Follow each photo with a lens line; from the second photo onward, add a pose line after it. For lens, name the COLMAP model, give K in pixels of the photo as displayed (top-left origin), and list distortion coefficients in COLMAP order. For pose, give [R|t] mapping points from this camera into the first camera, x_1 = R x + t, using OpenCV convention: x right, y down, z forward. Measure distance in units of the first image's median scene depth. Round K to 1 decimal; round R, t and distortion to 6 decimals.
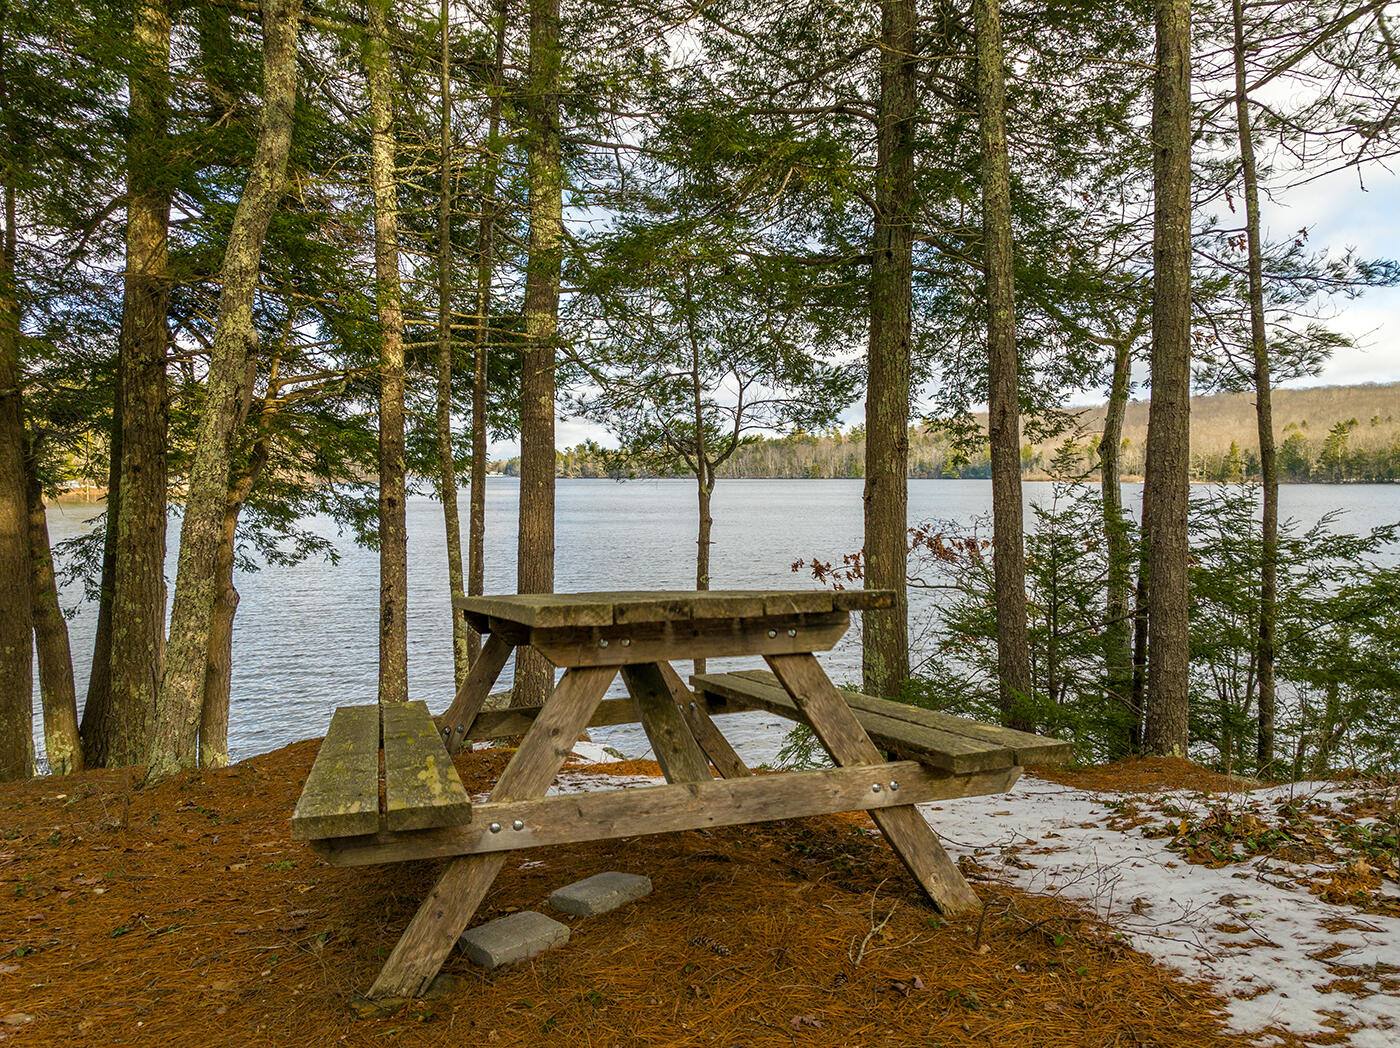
lens RADIAL K [[991.8, 0, 699.1], [0, 991.8, 524.1], [0, 0, 1]] dist [-0.008111, 0.000247]
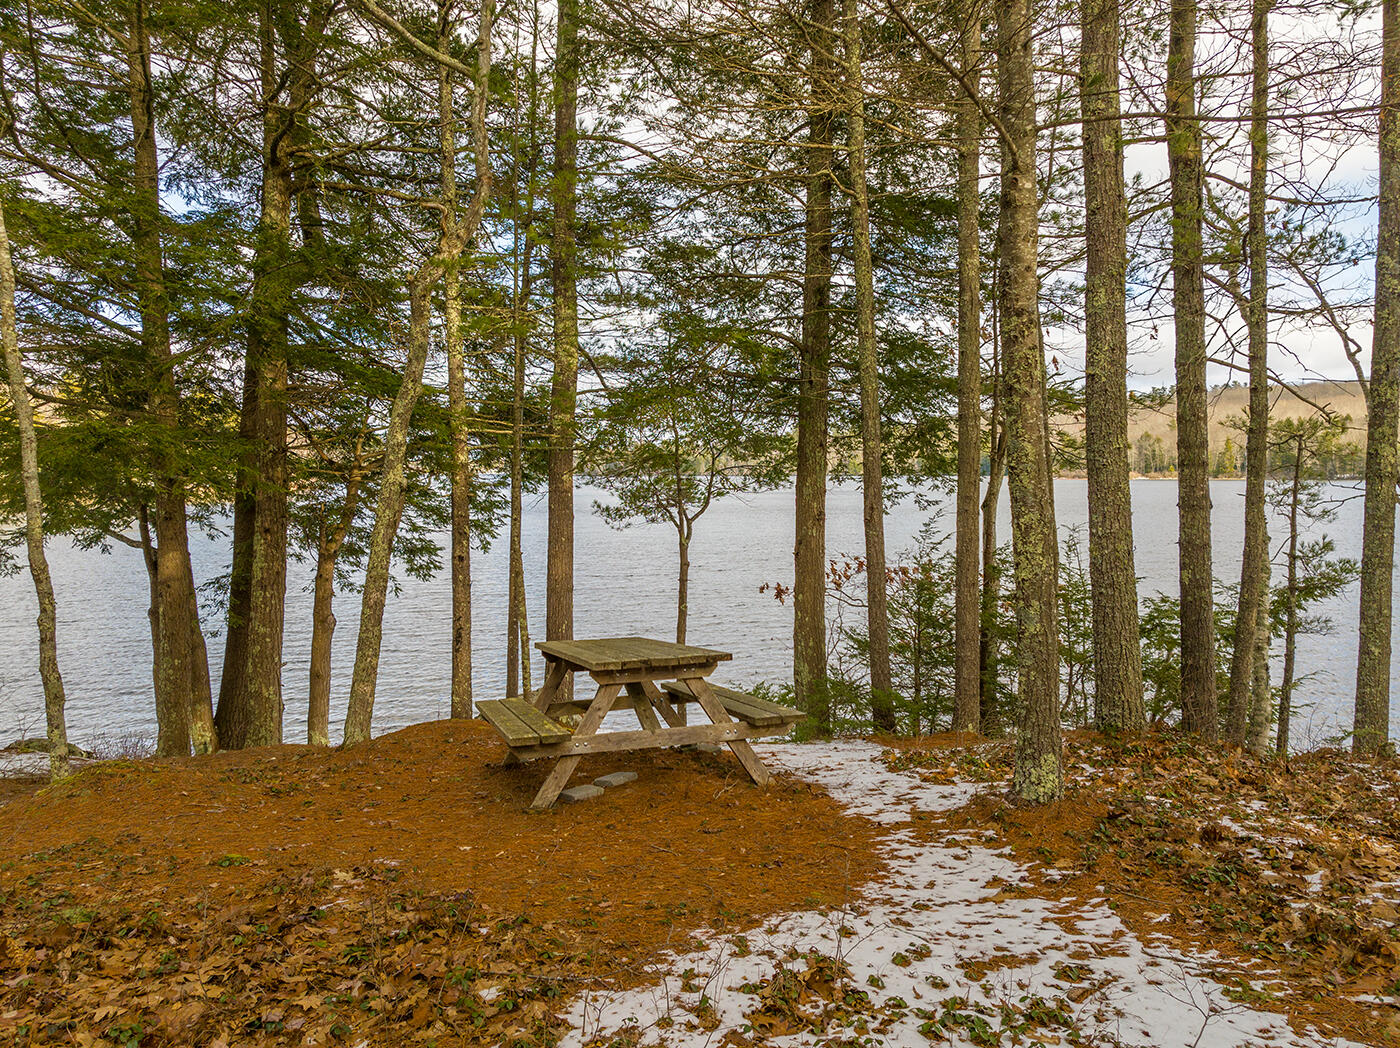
lens RADIAL K [[991.8, 0, 700.8], [0, 991.8, 520.3], [0, 0, 1]] dist [-0.008111, 0.000247]
pose [[0.999992, -0.002460, 0.003050, 0.058329], [0.002460, 0.999997, -0.000295, -0.145600], [-0.003050, 0.000303, 0.999995, -0.816914]]
